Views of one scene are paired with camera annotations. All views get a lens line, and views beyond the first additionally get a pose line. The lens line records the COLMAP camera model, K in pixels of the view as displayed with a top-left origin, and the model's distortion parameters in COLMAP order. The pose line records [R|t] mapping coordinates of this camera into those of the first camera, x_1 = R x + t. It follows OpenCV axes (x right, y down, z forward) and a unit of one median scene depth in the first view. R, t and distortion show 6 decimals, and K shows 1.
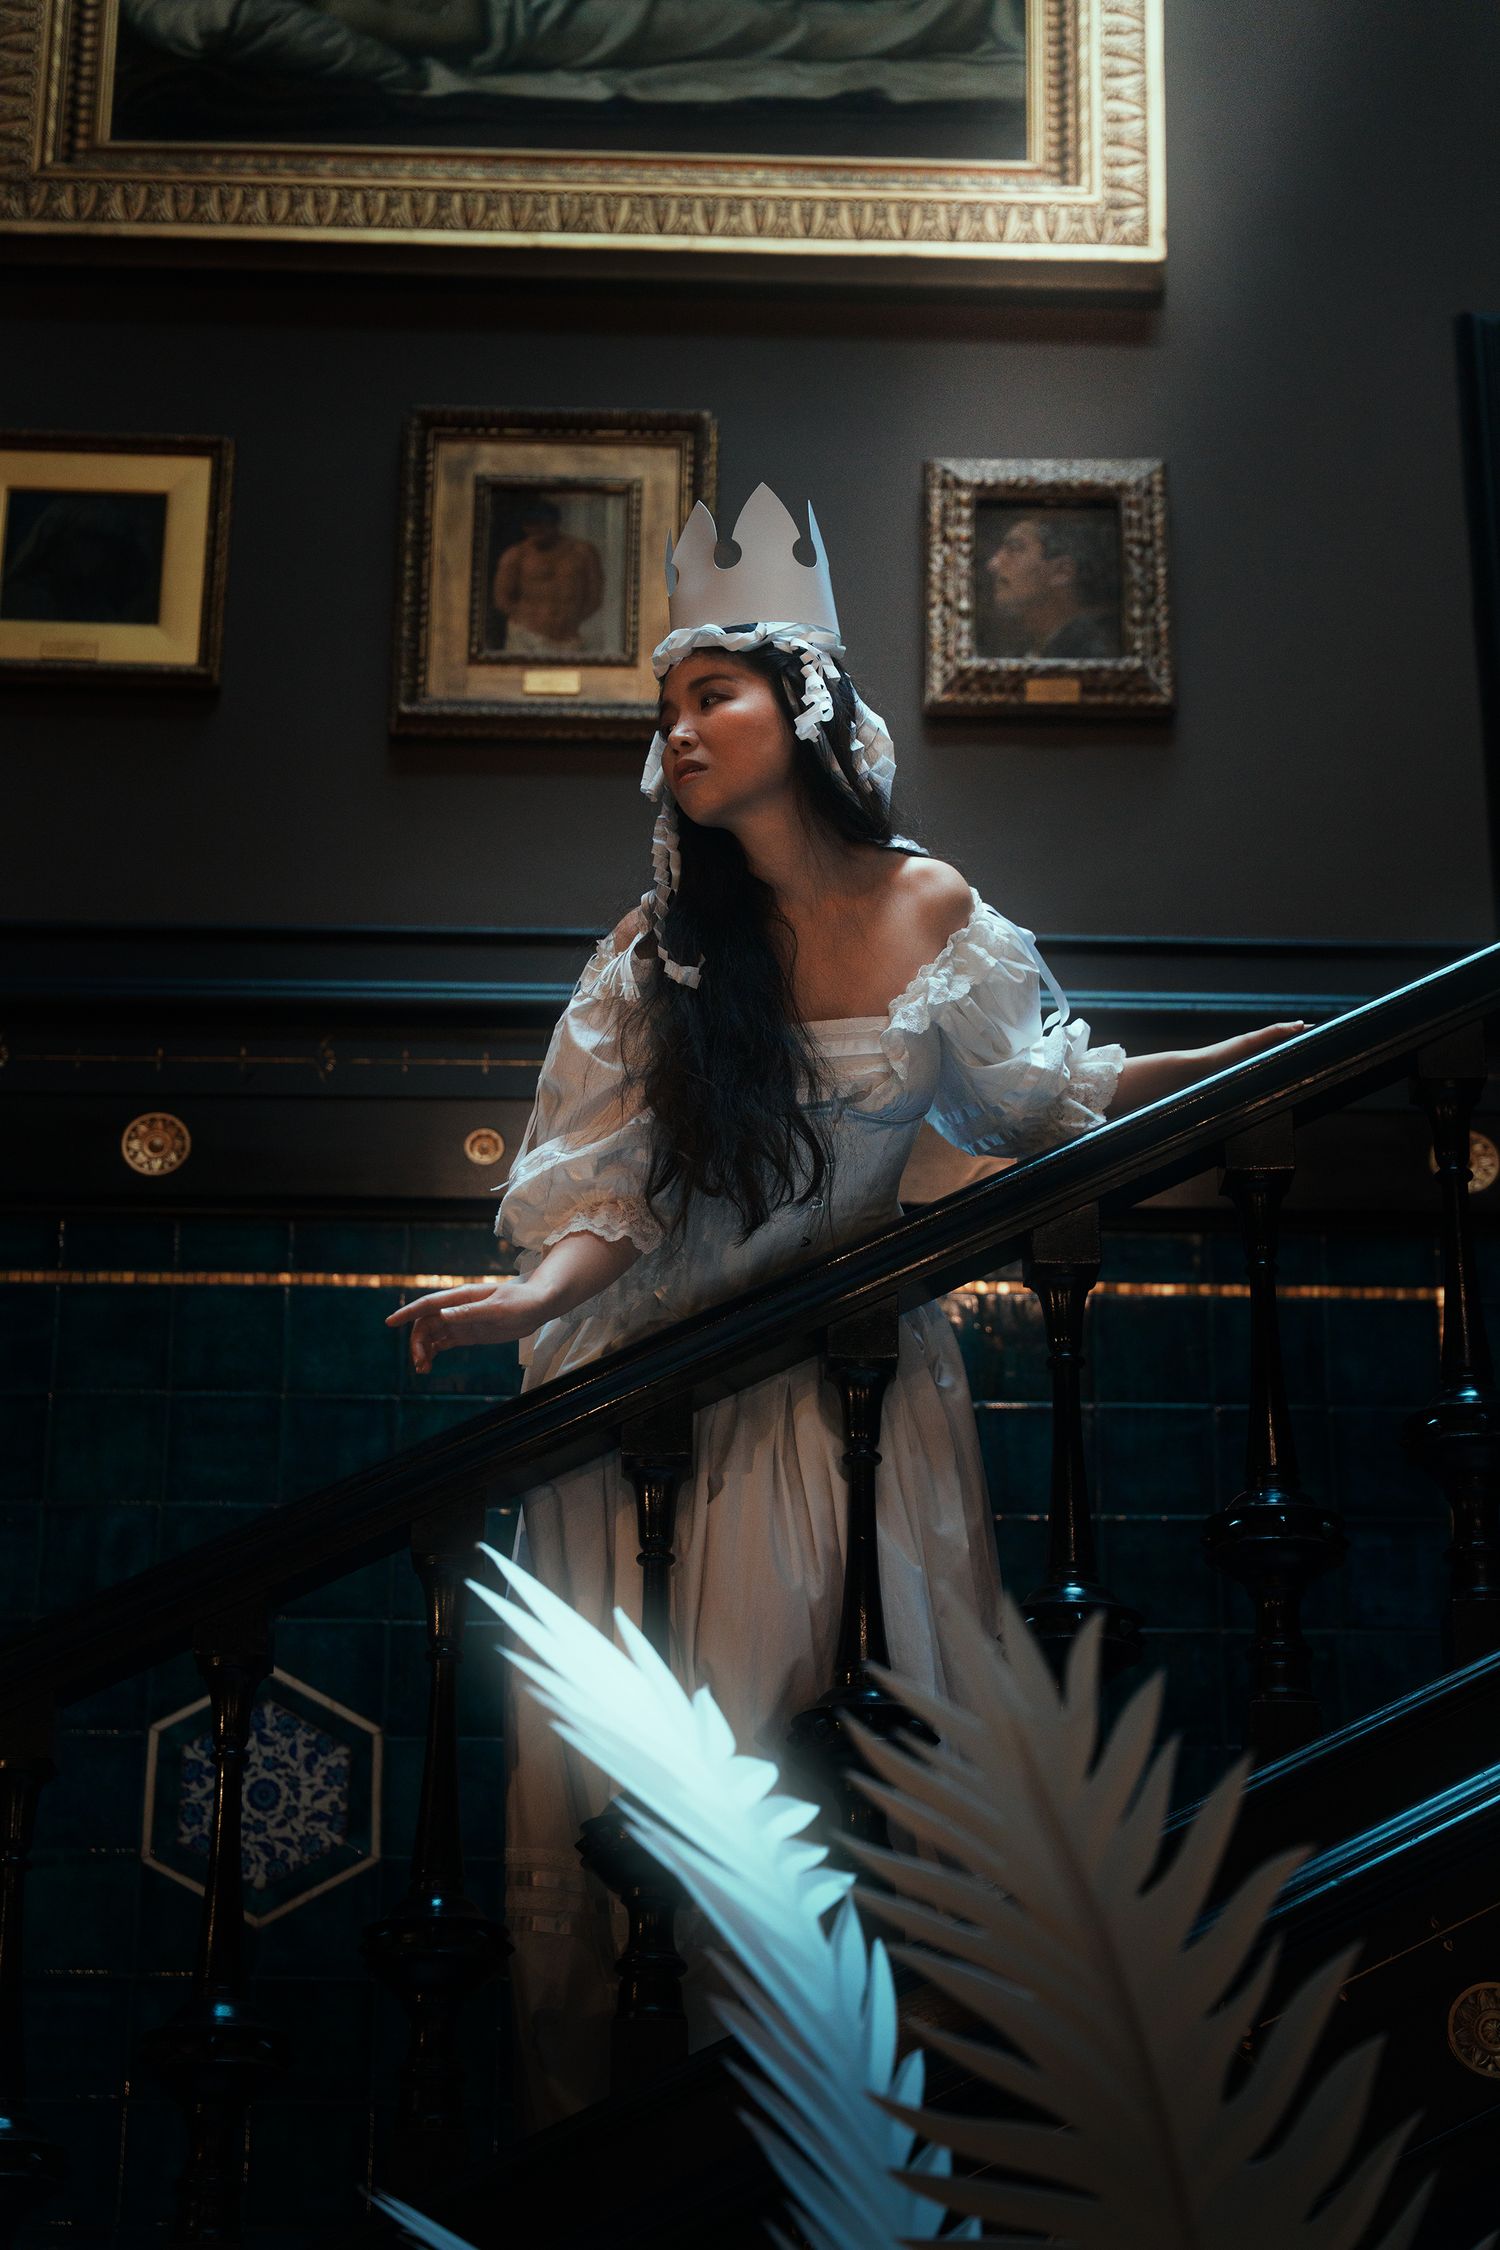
lens RADIAL K [[4313.8, 0, 745.3], [0, 4313.8, 1157.8], [0, 0, 1]] dist [0.073321, 0.000000]
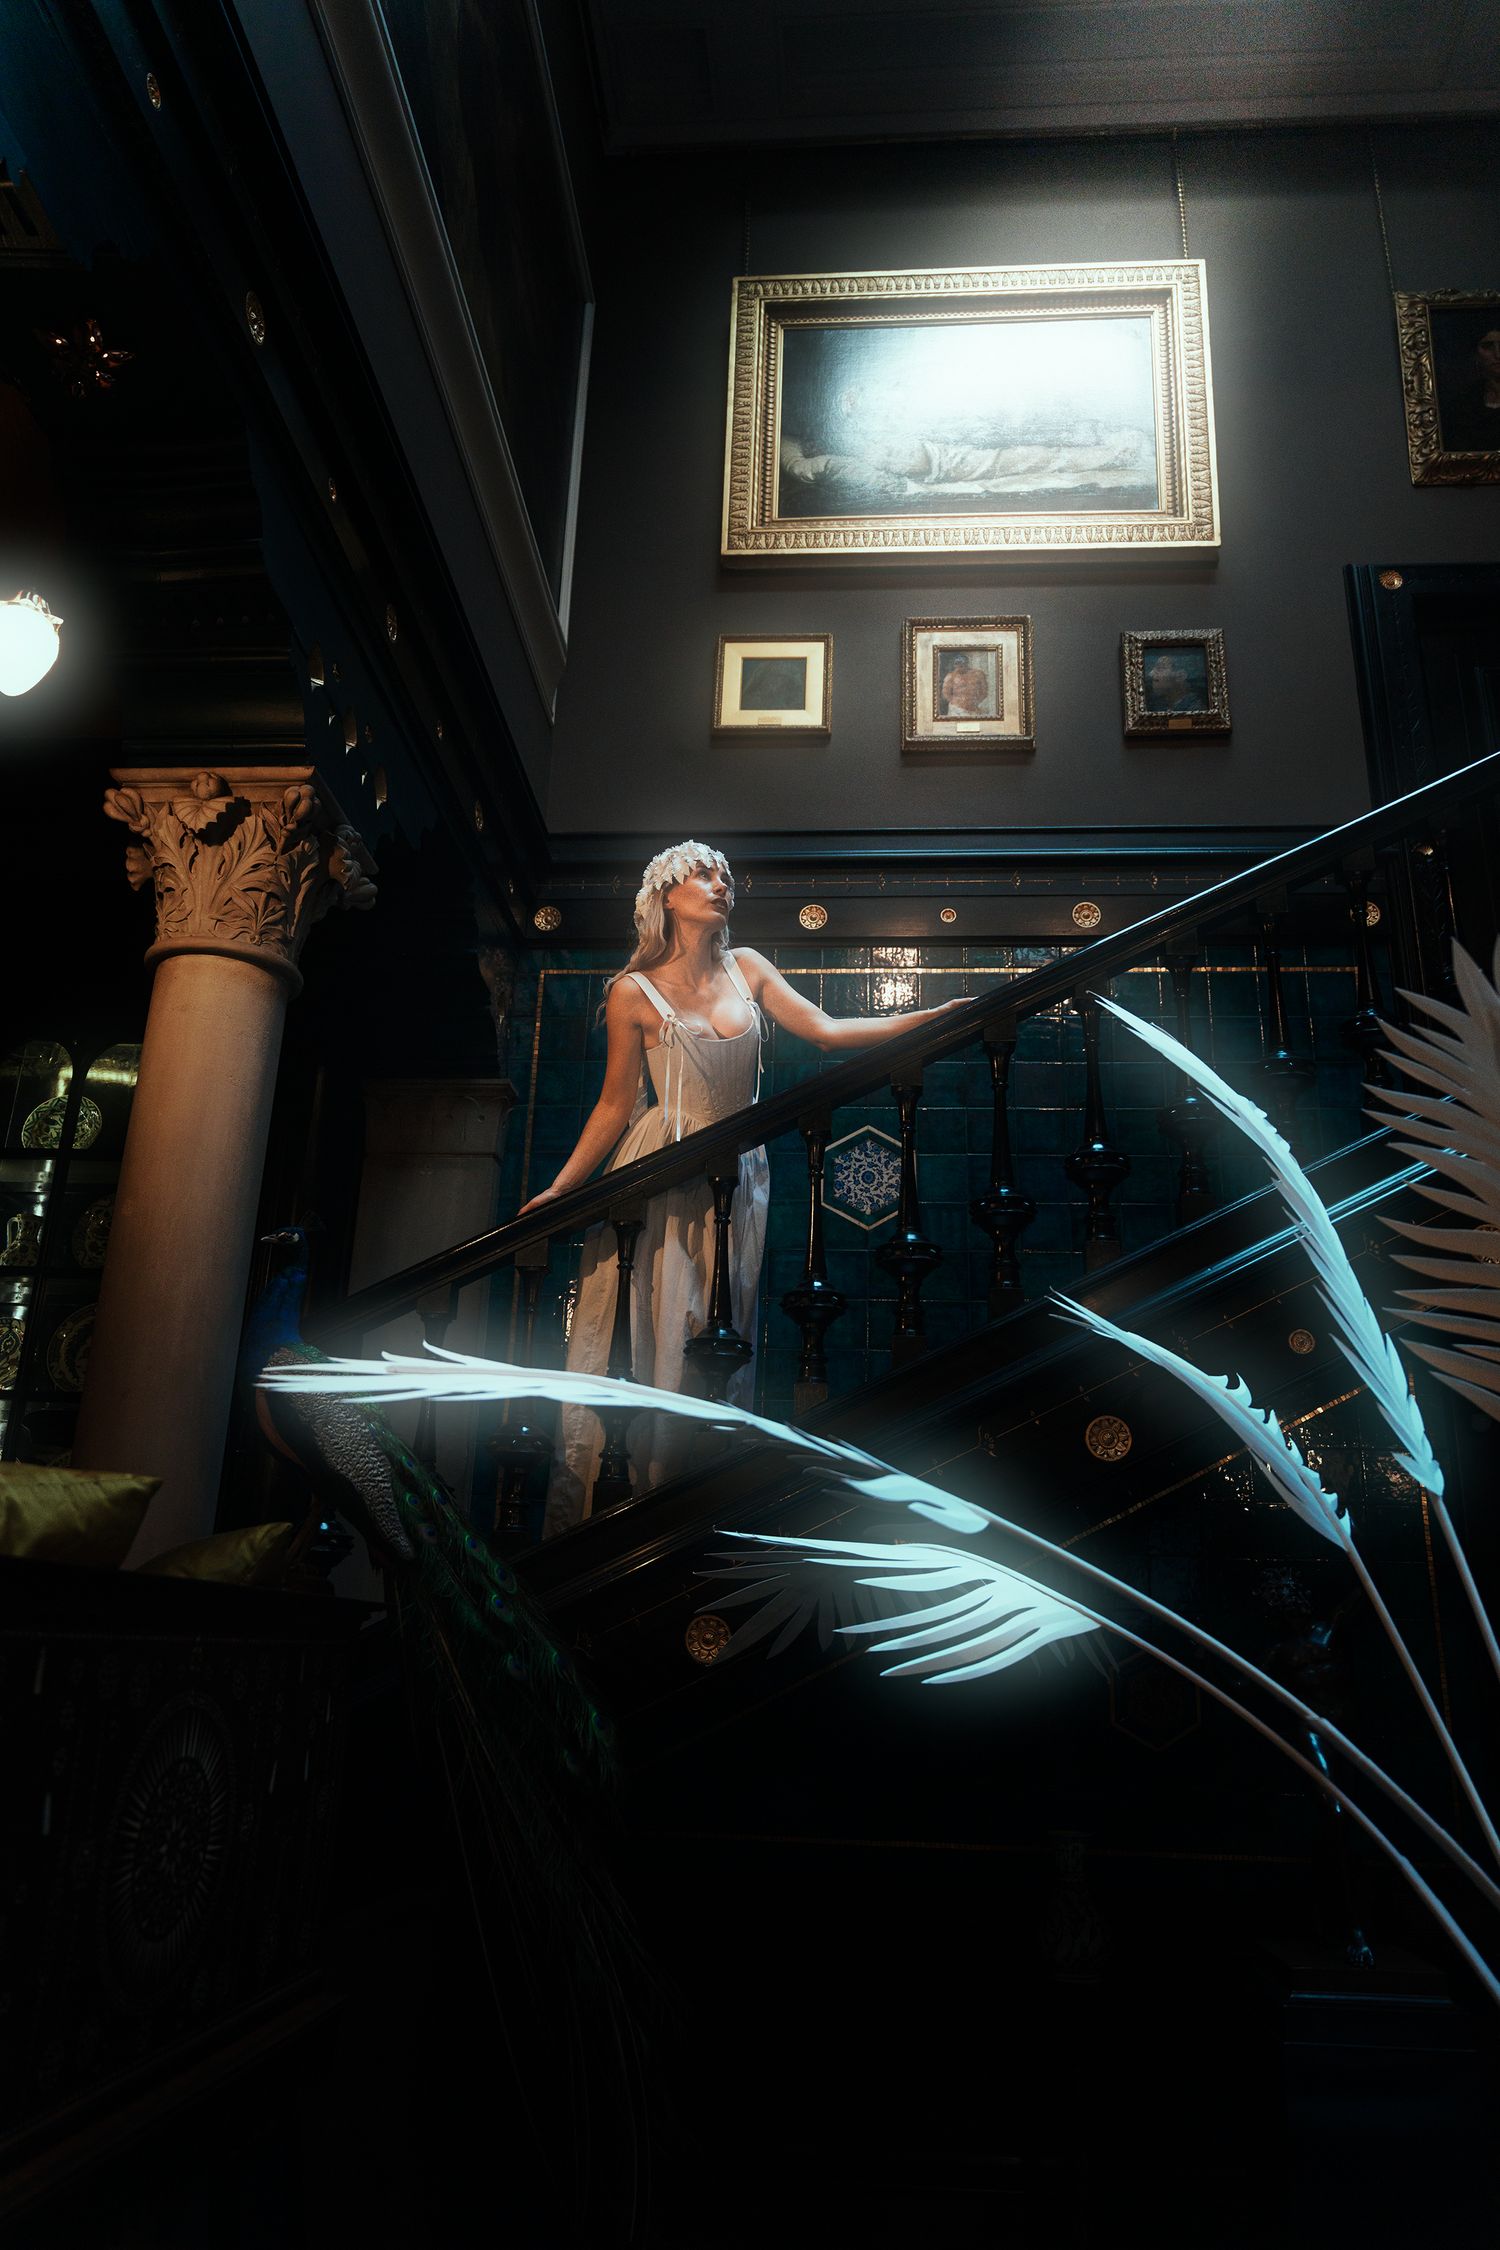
lens RADIAL K [[1483.8, 0, 750.3], [0, 1483.8, 1147.1], [0, 0, 1]] dist [-0.010549, -0.005996]
pose [[0.995114, -0.006917, -0.098486, -0.086067], [0.014225, 0.997179, 0.073696, 0.061291], [0.097699, -0.074737, 0.992406, 0.147543]]
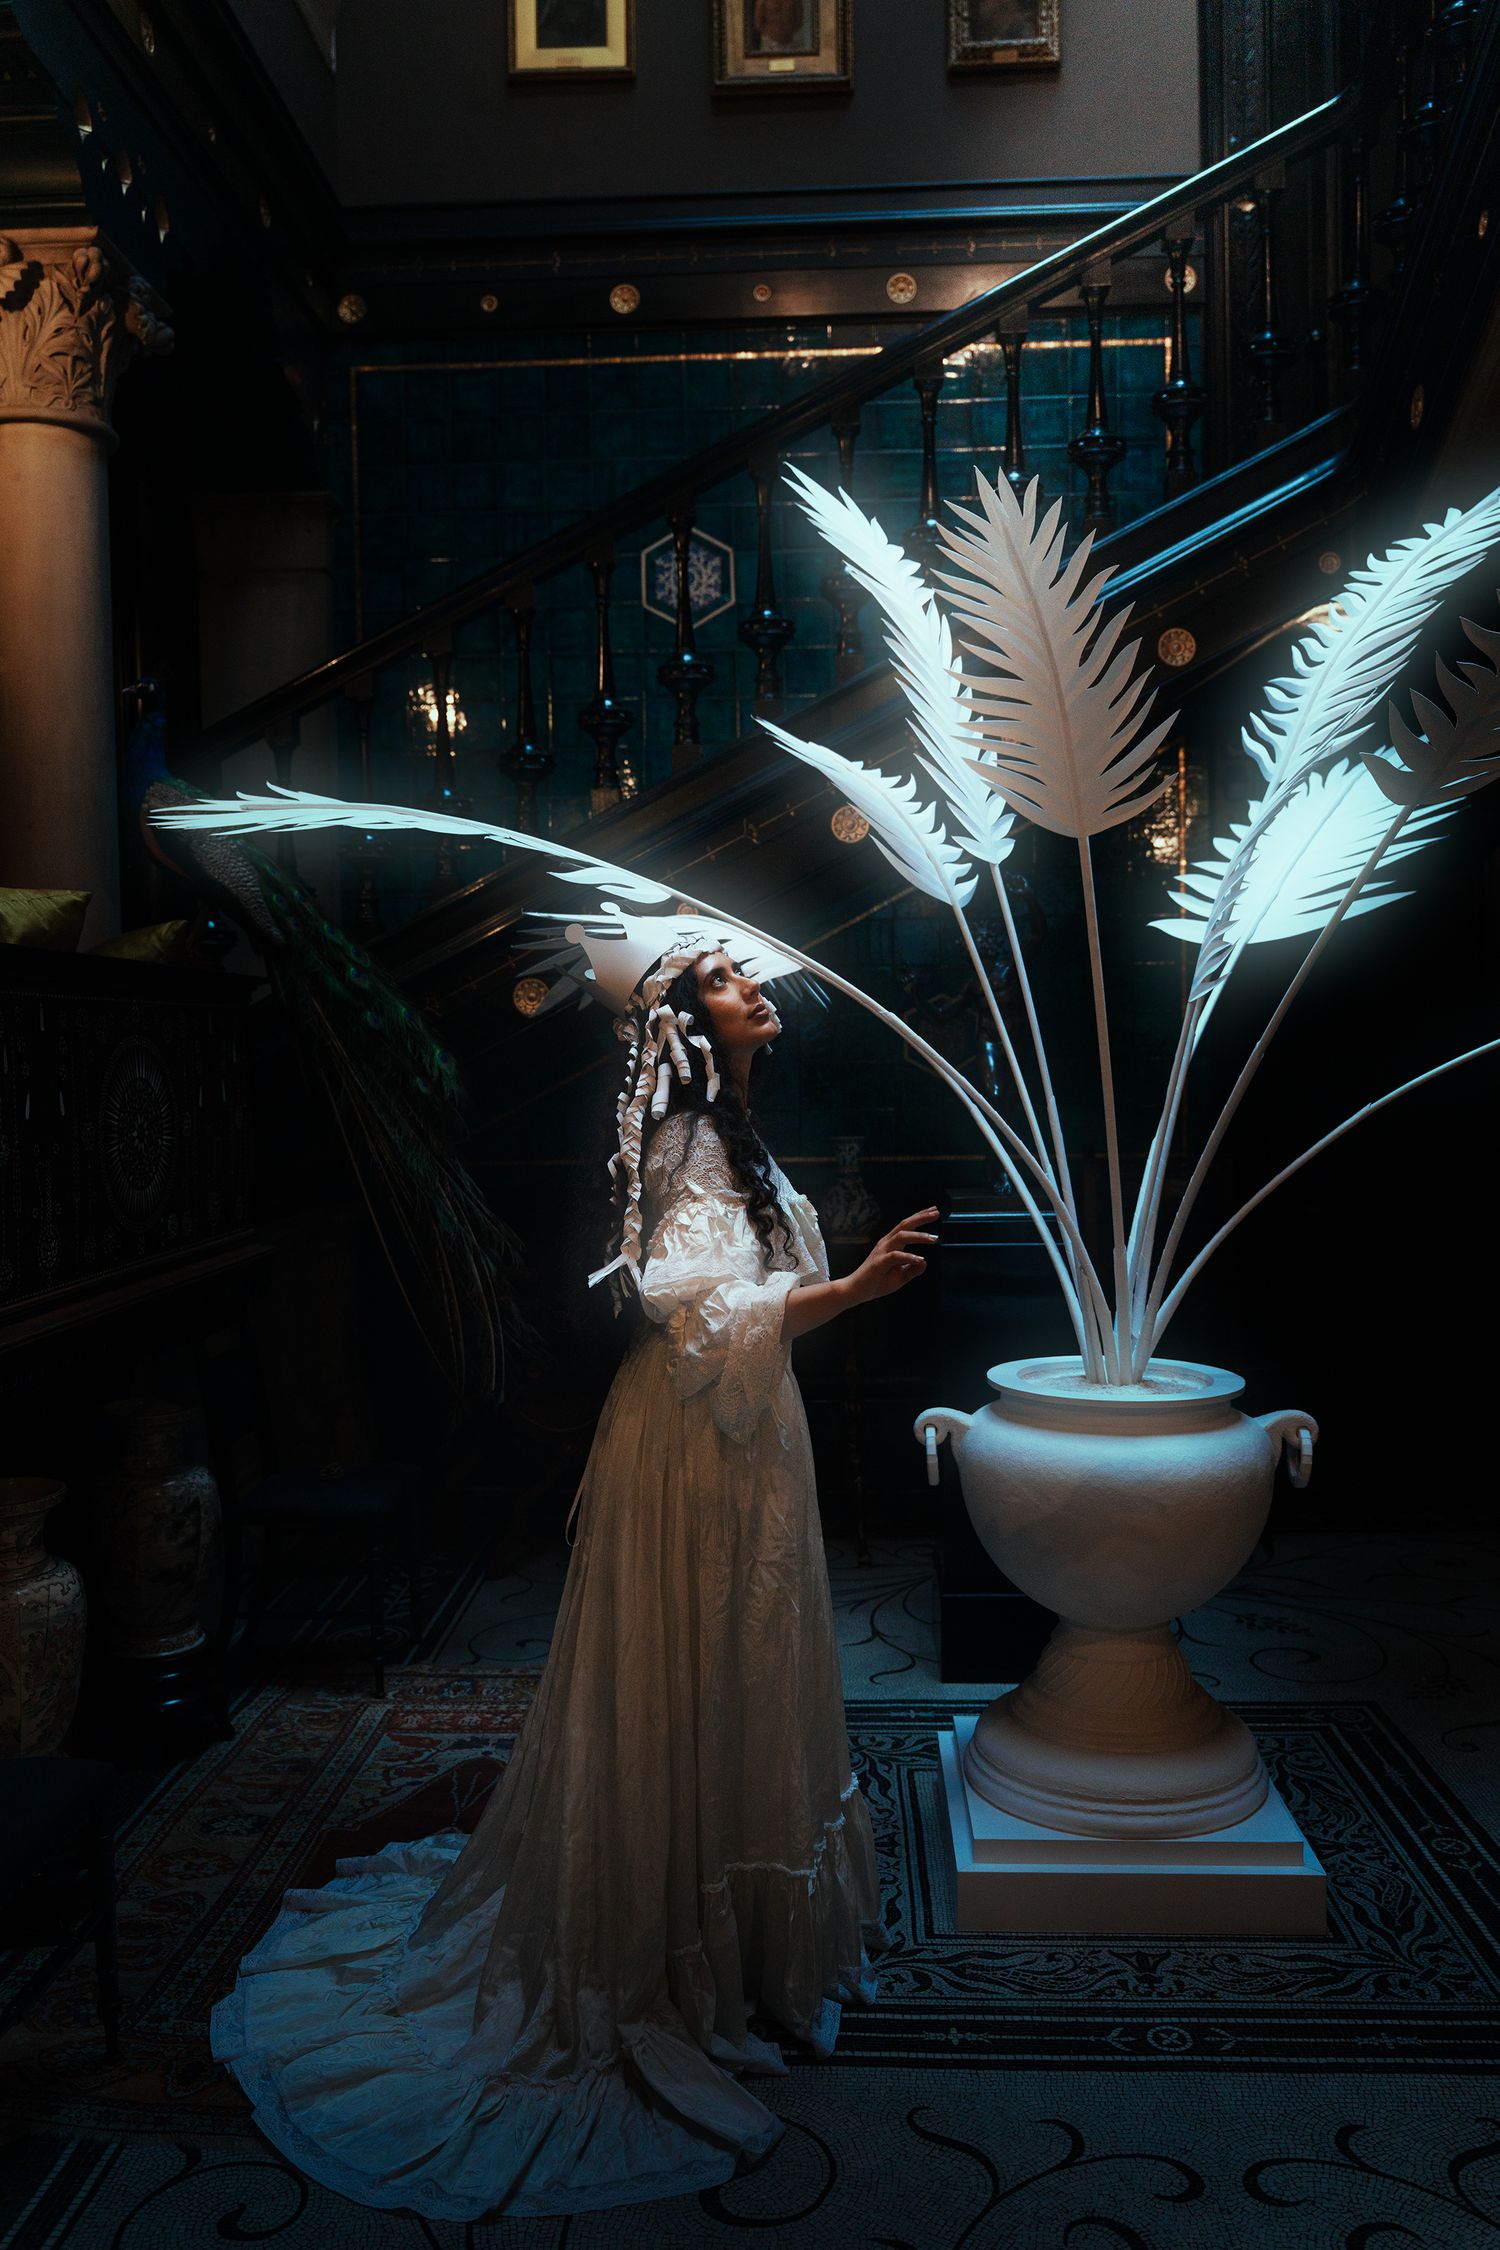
lens RADIAL K [[1713.5, 0, 753.5], [0, 1713.5, 1106.0], [0, 0, 1]] dist [-0.005168, -0.007212]
pose [[0.997690, -0.019564, -0.065050, -0.012197], [0.045352, 0.904777, 0.423465, 0.003095], [0.050571, -0.425437, 0.903574, -0.037320]]
